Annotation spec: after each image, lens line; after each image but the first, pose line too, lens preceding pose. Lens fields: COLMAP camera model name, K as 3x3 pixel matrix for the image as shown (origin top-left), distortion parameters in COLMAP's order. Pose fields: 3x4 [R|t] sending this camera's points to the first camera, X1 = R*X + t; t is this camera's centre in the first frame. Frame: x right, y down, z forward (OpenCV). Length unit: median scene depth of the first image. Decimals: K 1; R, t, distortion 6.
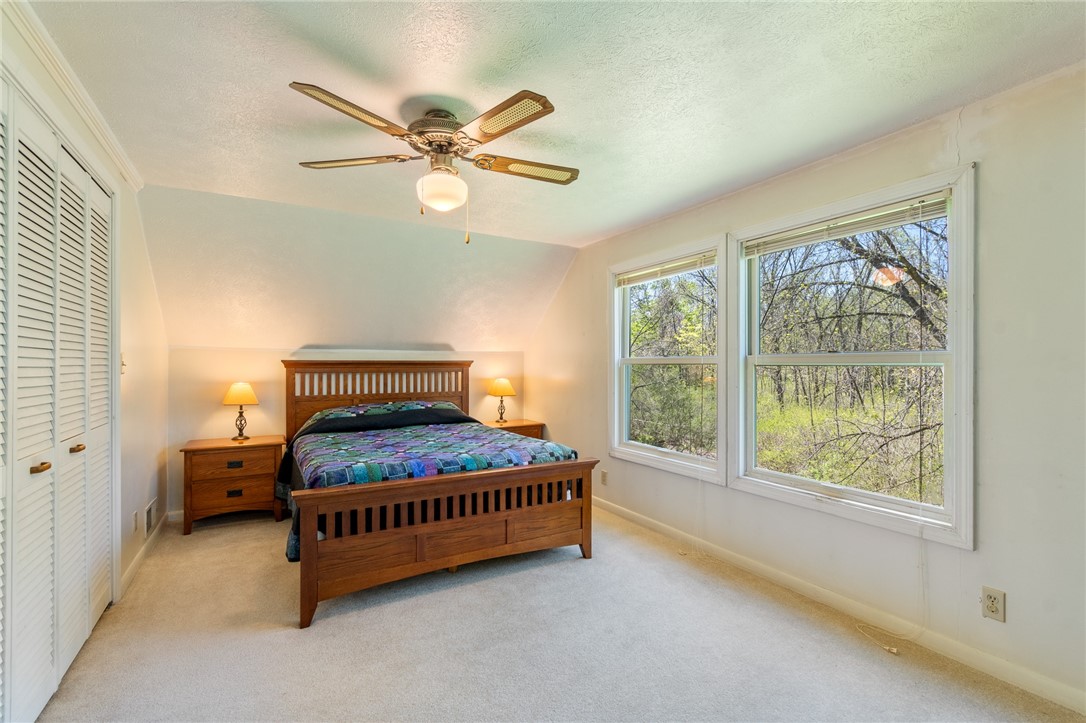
lens RADIAL K [[479.8, 0, 539.0], [0, 479.8, 347.0], [0, 0, 1]] dist [0.000234, 0.000053]
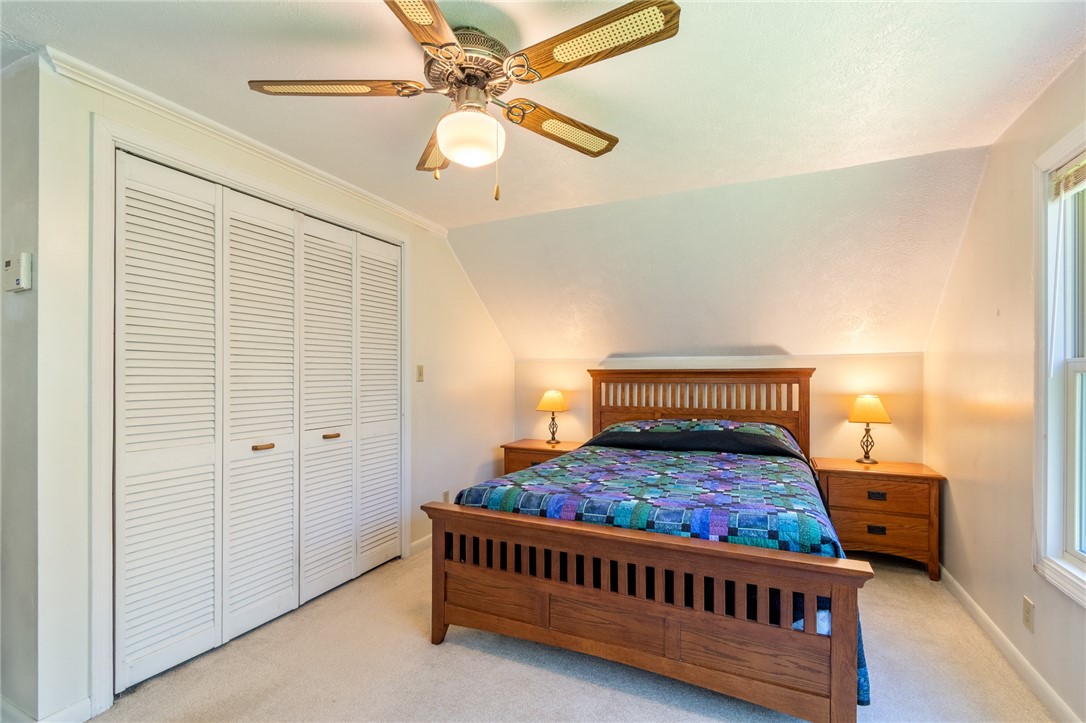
lens RADIAL K [[479.1, 0, 540.8], [0, 479.1, 364.7], [0, 0, 1]] dist [-0.000020, 0.000224]
pose [[0.580574, -0.017462, -0.814020, 0.236004], [0.030985, 0.999520, 0.000658, 0.013287], [0.813617, -0.025604, 0.580837, 0.336637]]
